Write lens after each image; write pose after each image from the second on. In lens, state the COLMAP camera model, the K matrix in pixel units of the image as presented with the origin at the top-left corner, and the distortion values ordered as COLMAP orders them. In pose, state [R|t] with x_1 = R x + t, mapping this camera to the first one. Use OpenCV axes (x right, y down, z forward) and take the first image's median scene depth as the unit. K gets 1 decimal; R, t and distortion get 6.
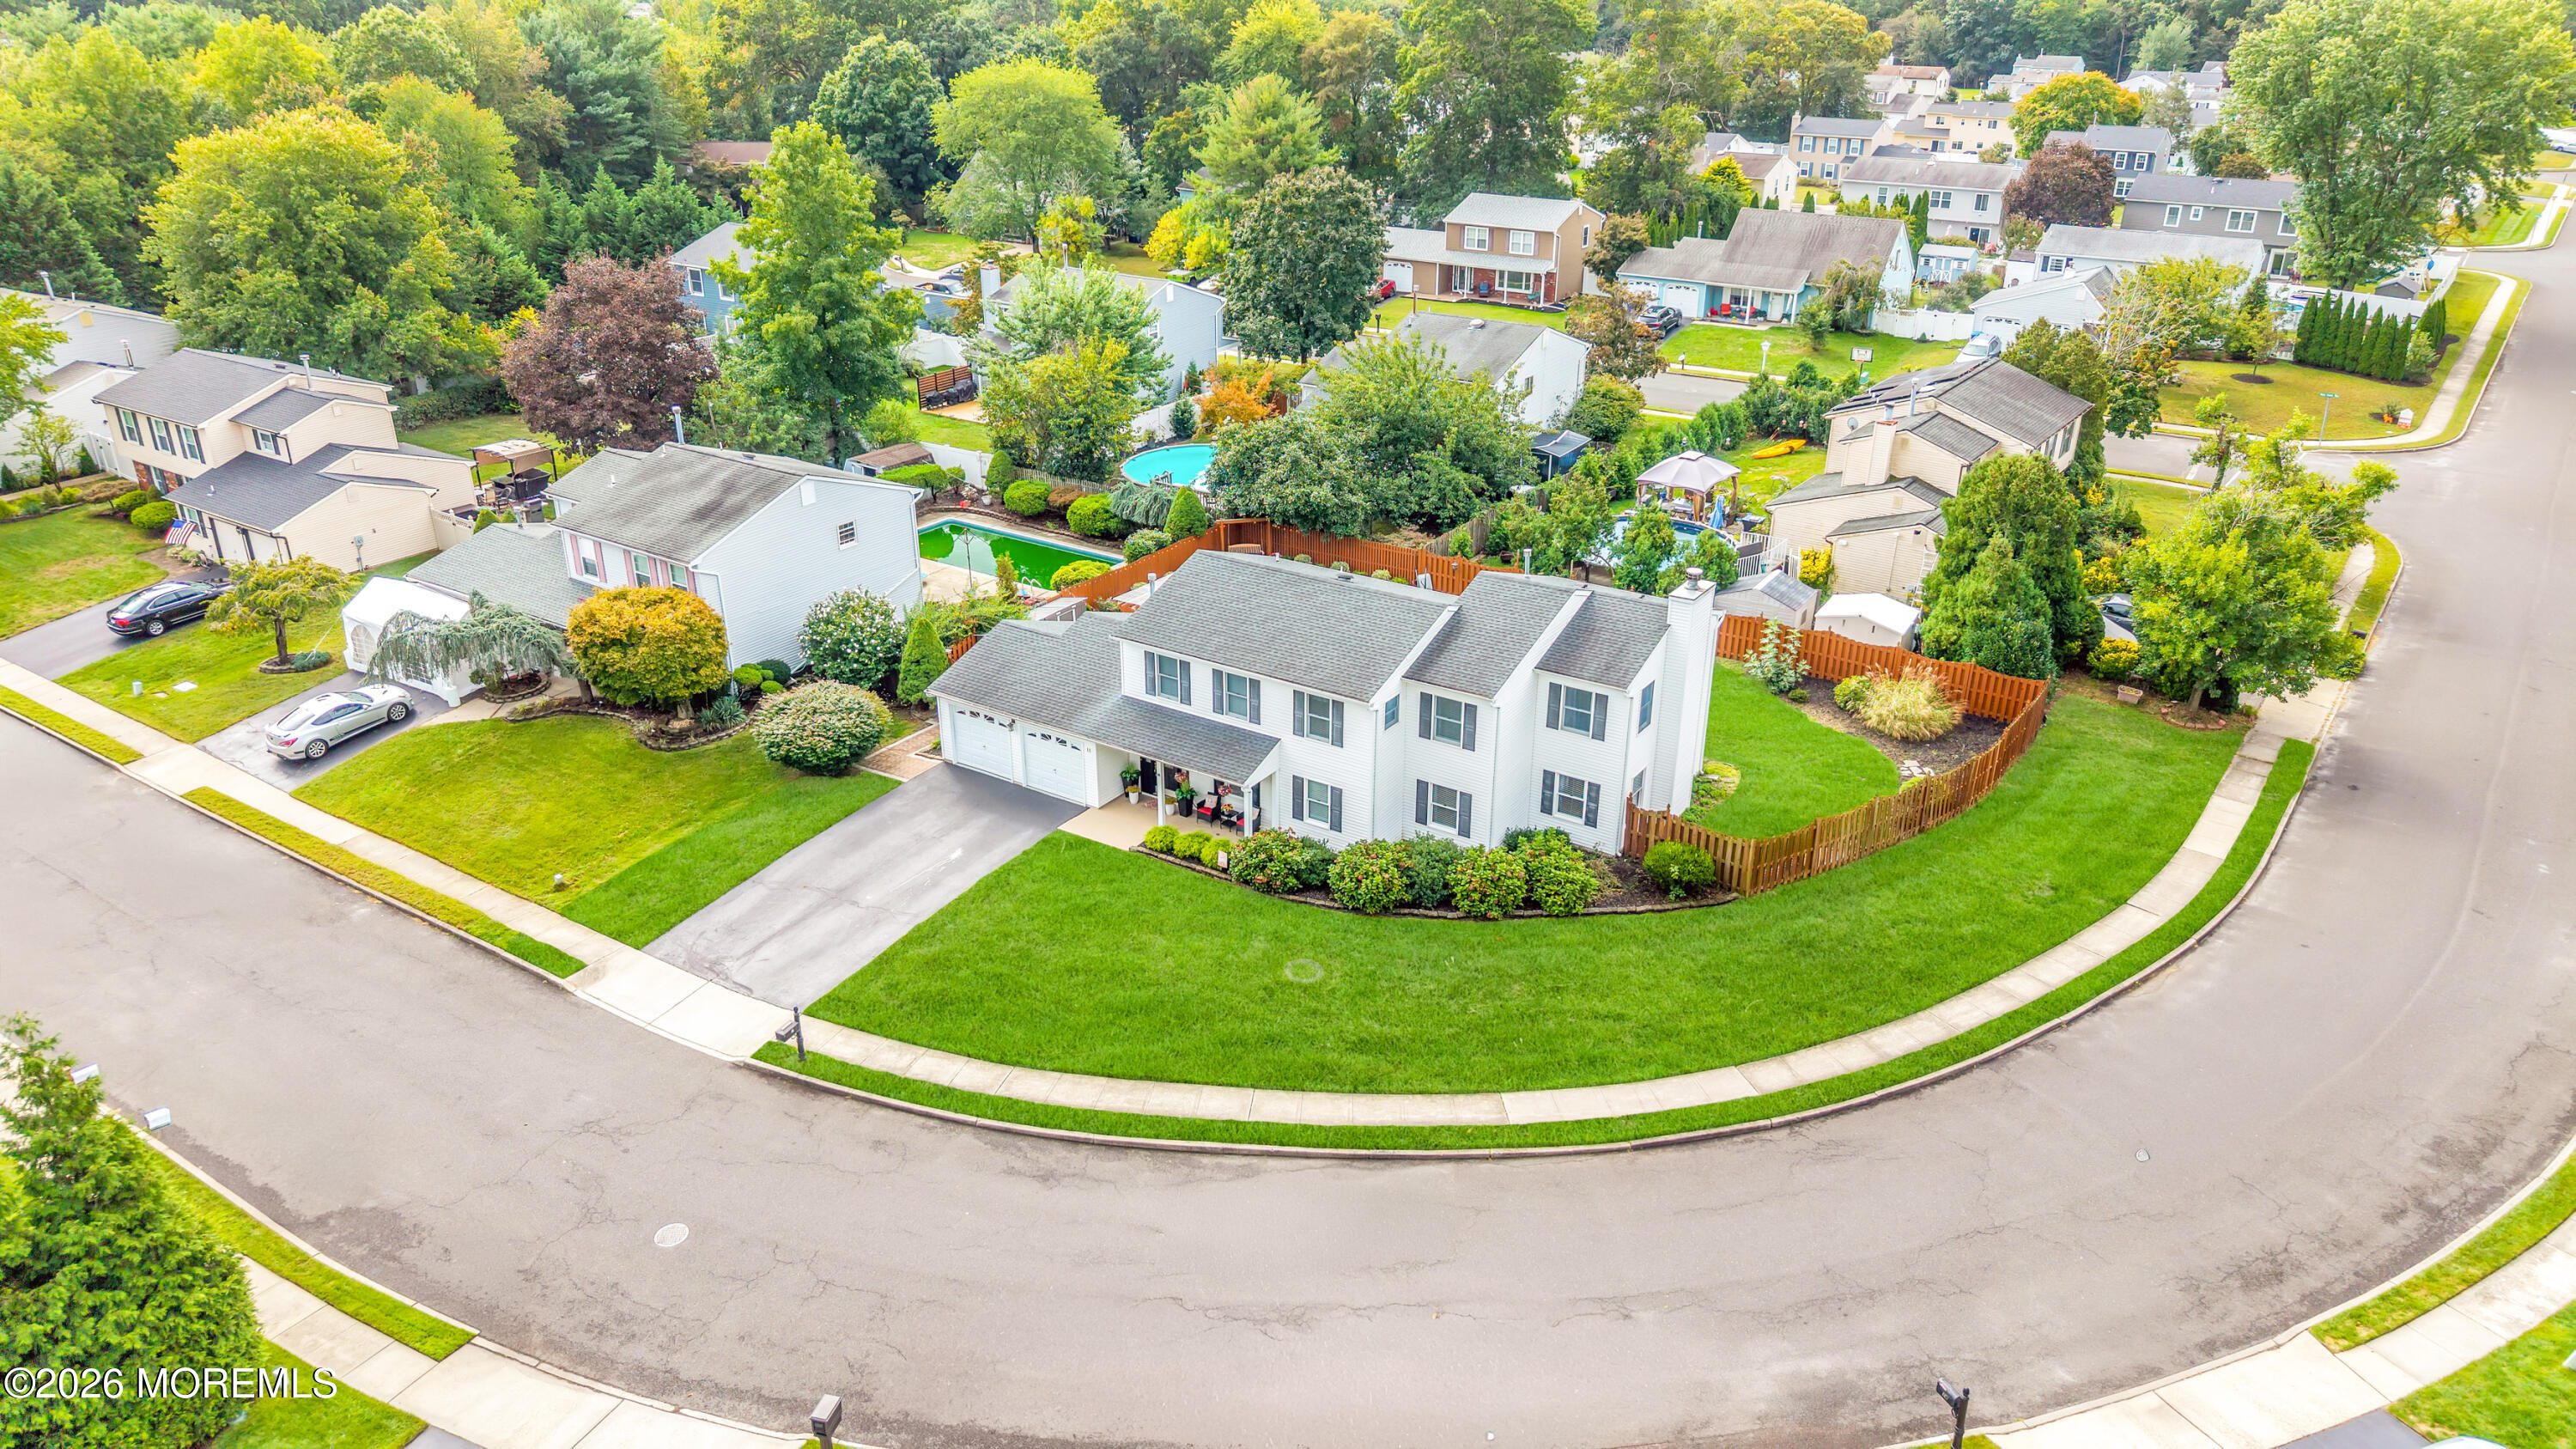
lens RADIAL K [[1671.8, 0, 1316.0], [0, 1671.8, 743.9], [0, 0, 1]] dist [0.016157, -0.022649]
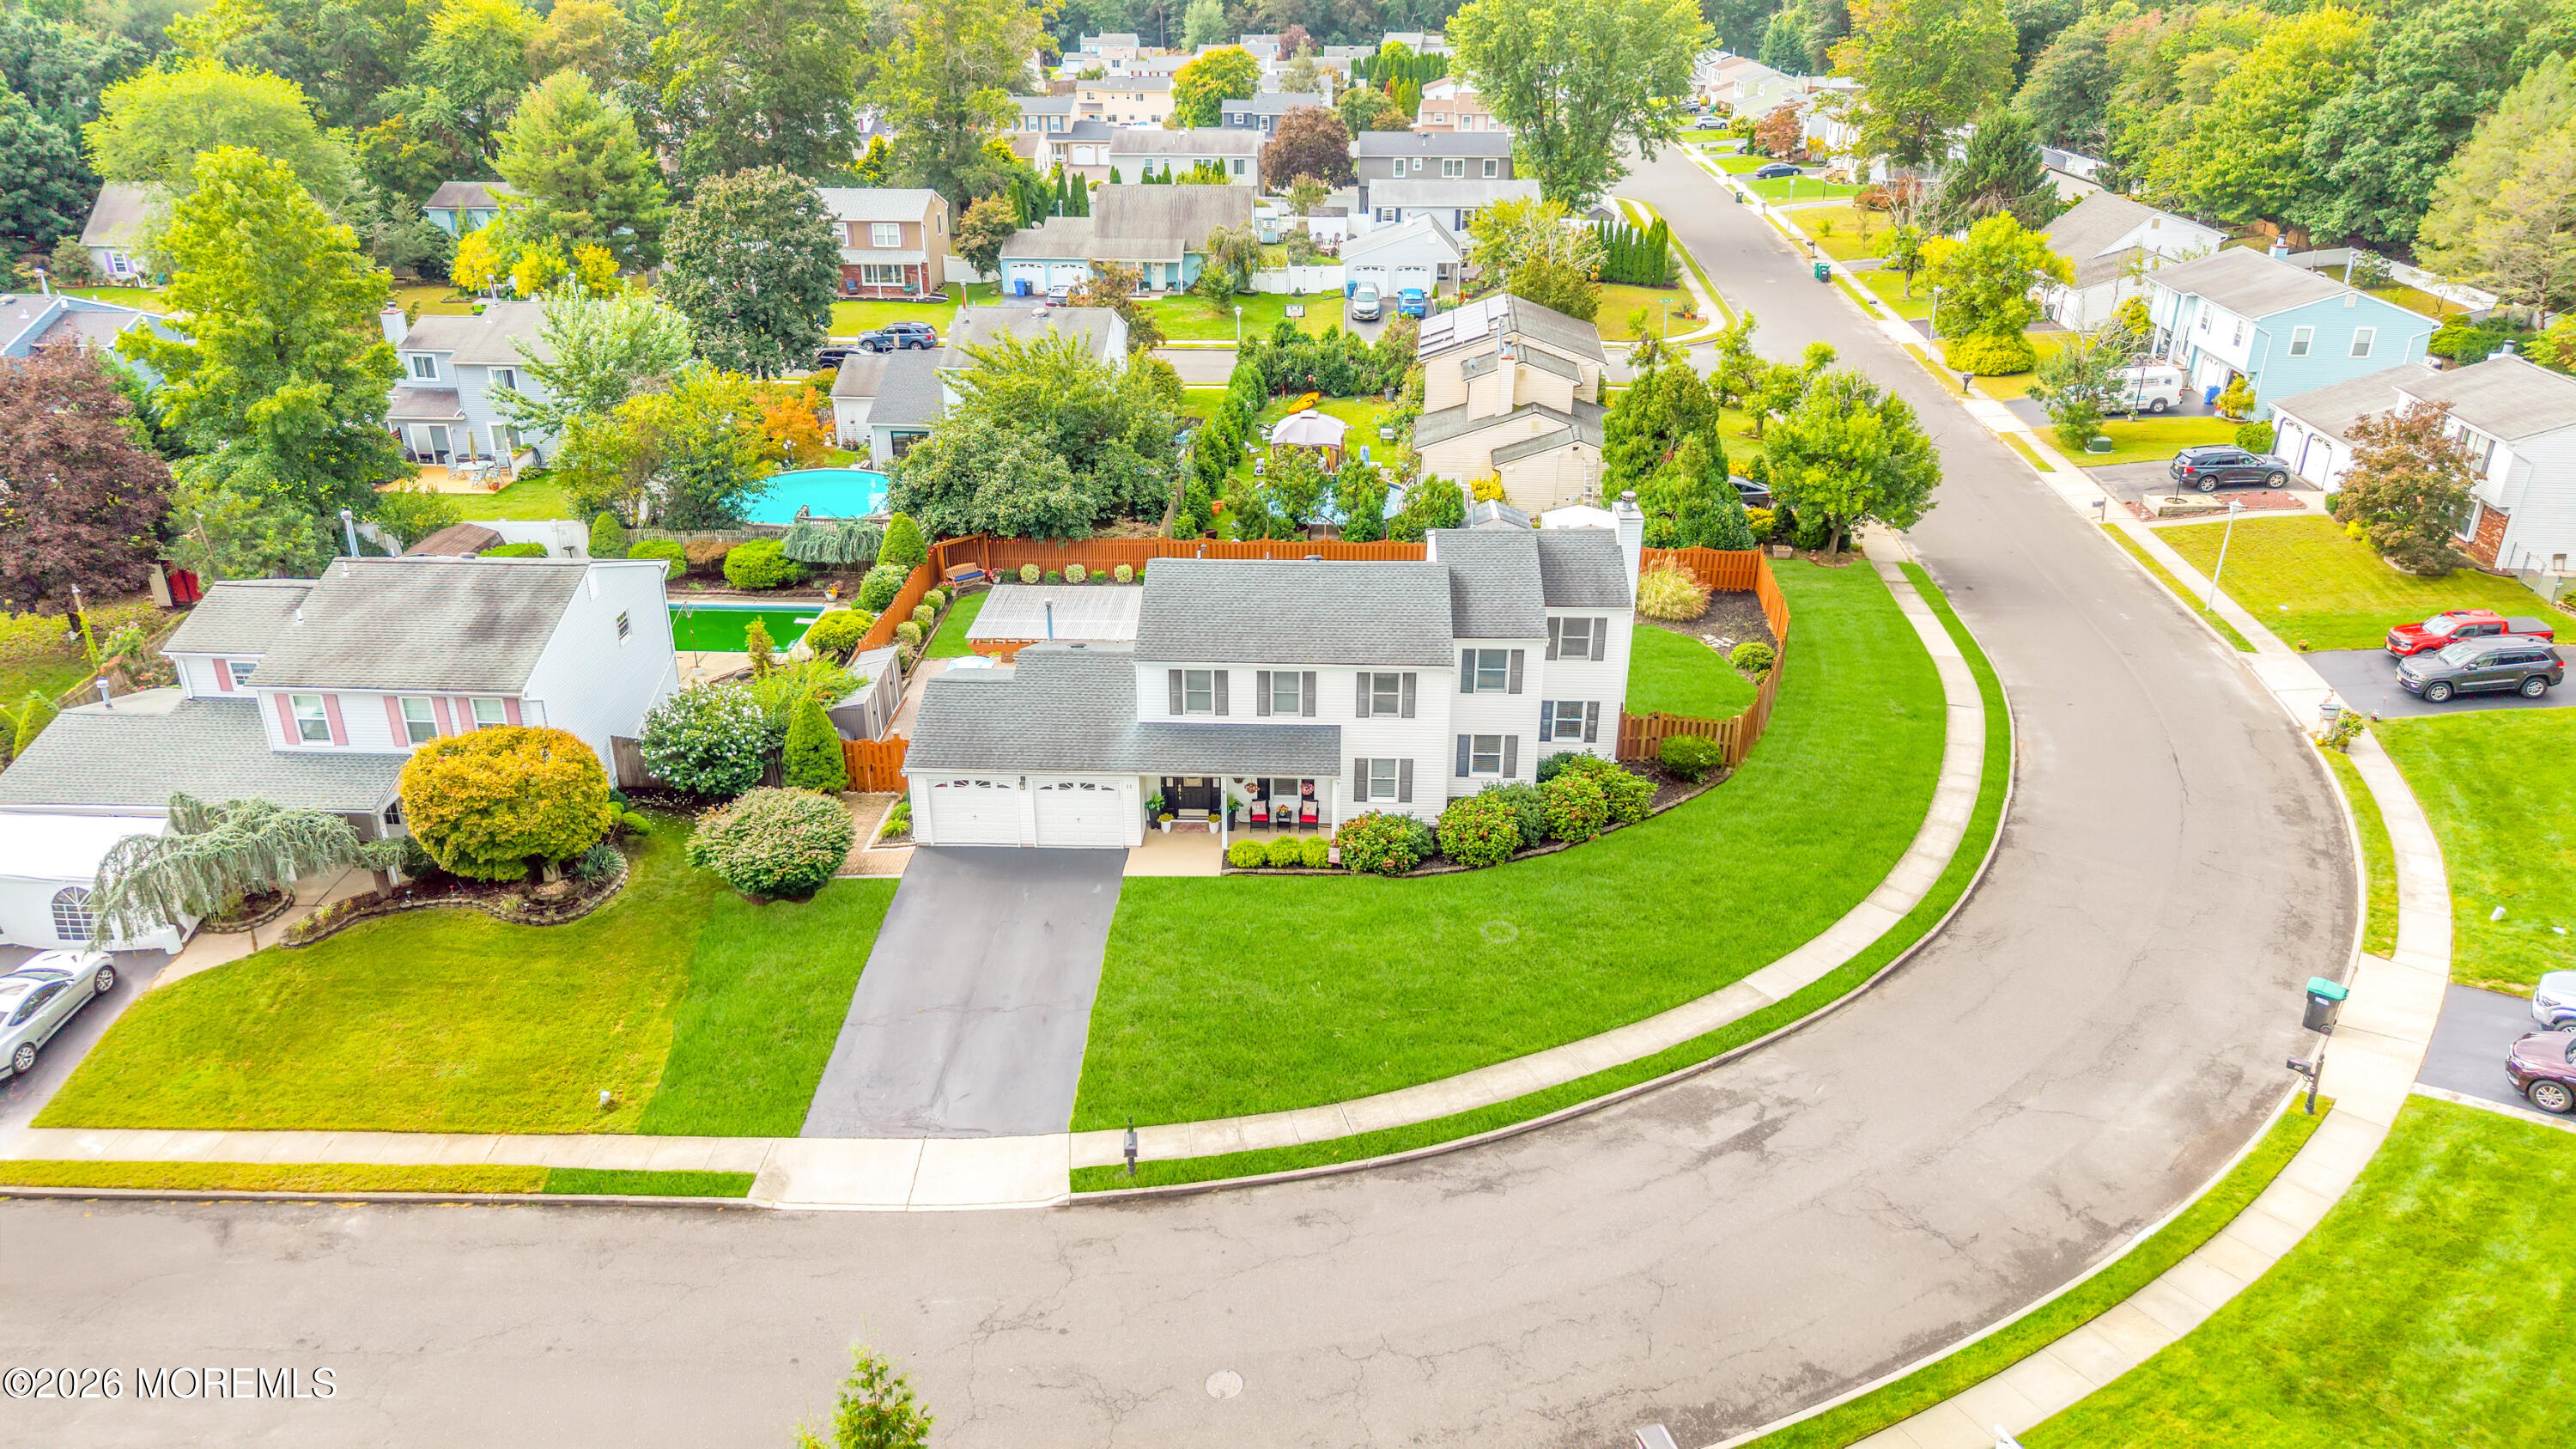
lens RADIAL K [[1671.8, 0, 1294.7], [0, 1671.8, 726.3], [0, 0, 1]] dist [0.016157, -0.022649]
pose [[0.854730, -0.218947, 0.470637, -0.441235], [0.219590, 0.974077, 0.054353, -0.053737], [-0.470337, 0.056890, 0.880651, 0.118639]]
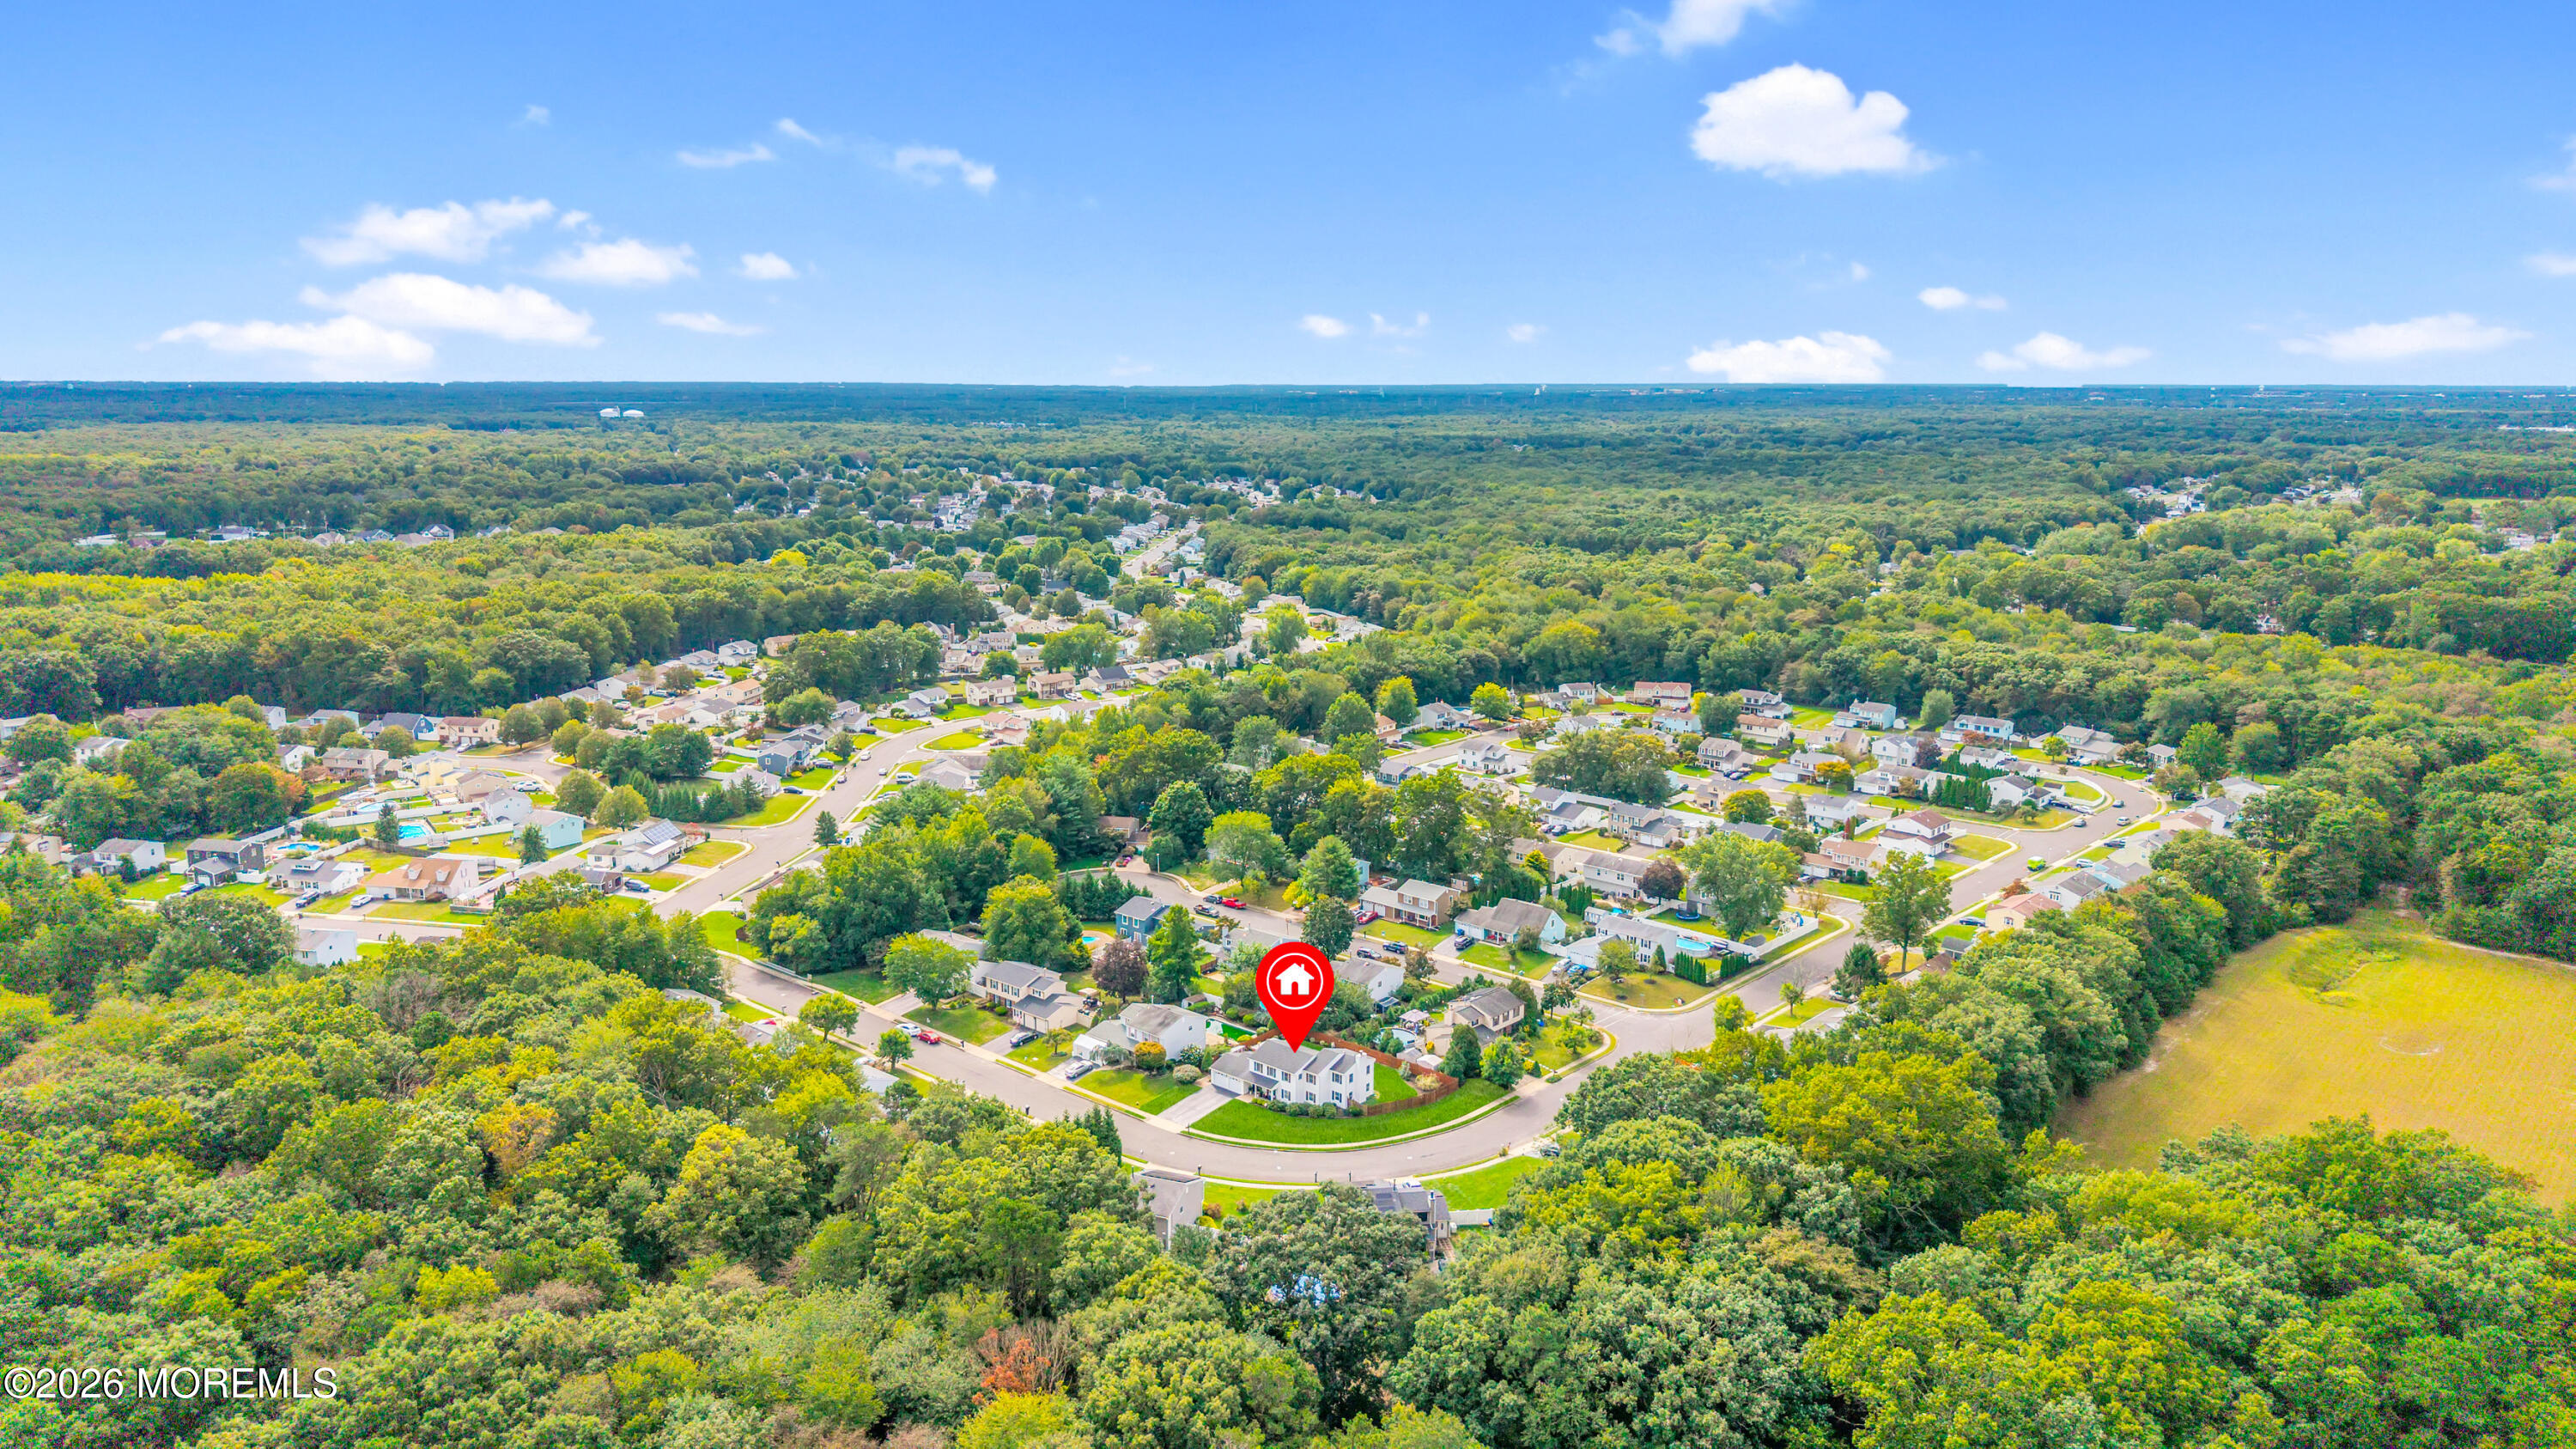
lens RADIAL K [[1671.8, 0, 1291.2], [0, 1671.8, 712.5], [0, 0, 1]] dist [0.016157, -0.022649]
pose [[0.990601, 0.019517, -0.135381, 0.586111], [-0.051941, 0.969304, -0.240317, 0.112876], [0.126535, 0.245090, 0.961208, -3.576311]]
